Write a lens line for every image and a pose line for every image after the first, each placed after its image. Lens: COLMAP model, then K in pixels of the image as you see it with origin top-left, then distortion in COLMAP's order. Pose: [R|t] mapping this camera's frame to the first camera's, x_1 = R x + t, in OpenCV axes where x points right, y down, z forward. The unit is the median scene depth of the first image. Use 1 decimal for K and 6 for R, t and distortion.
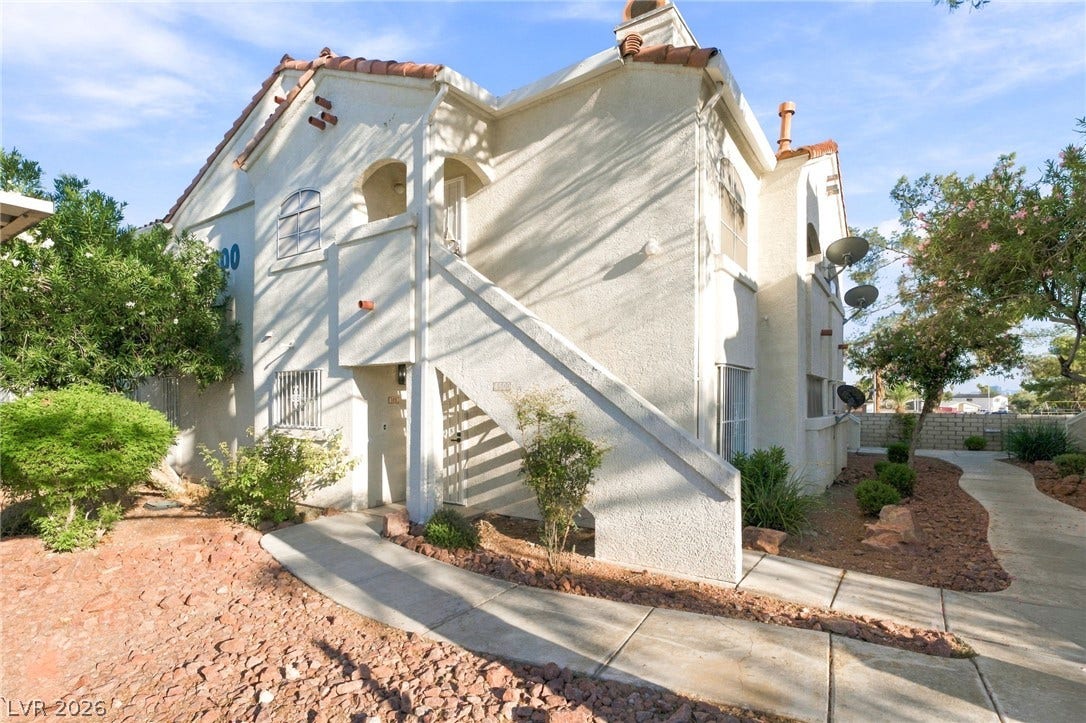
lens RADIAL K [[540.2, 0, 542.7], [0, 540.2, 381.8], [0, 0, 1]] dist [-0.003783, -0.000252]
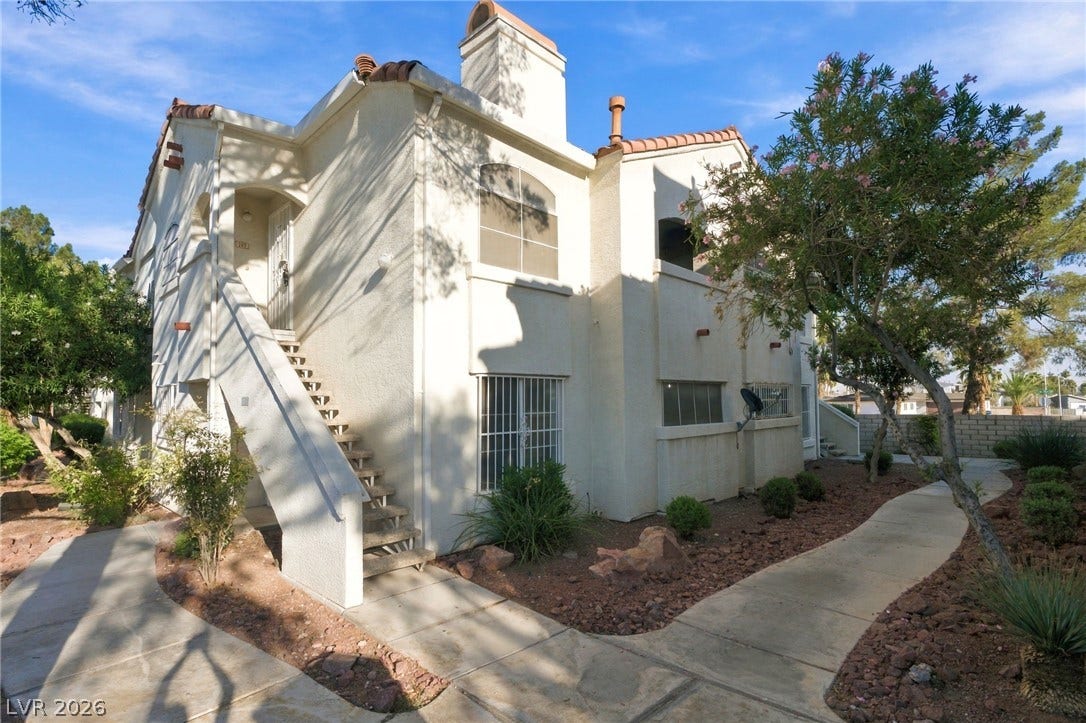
lens RADIAL K [[529.8, 0, 543.0], [0, 529.8, 361.5], [0, 0, 1]] dist [0.000685, 0.000011]
pose [[0.984387, -0.026904, -0.173949, 0.601596], [0.020682, 0.999083, -0.037482, -0.019017], [0.174798, 0.033299, 0.984041, 0.080020]]
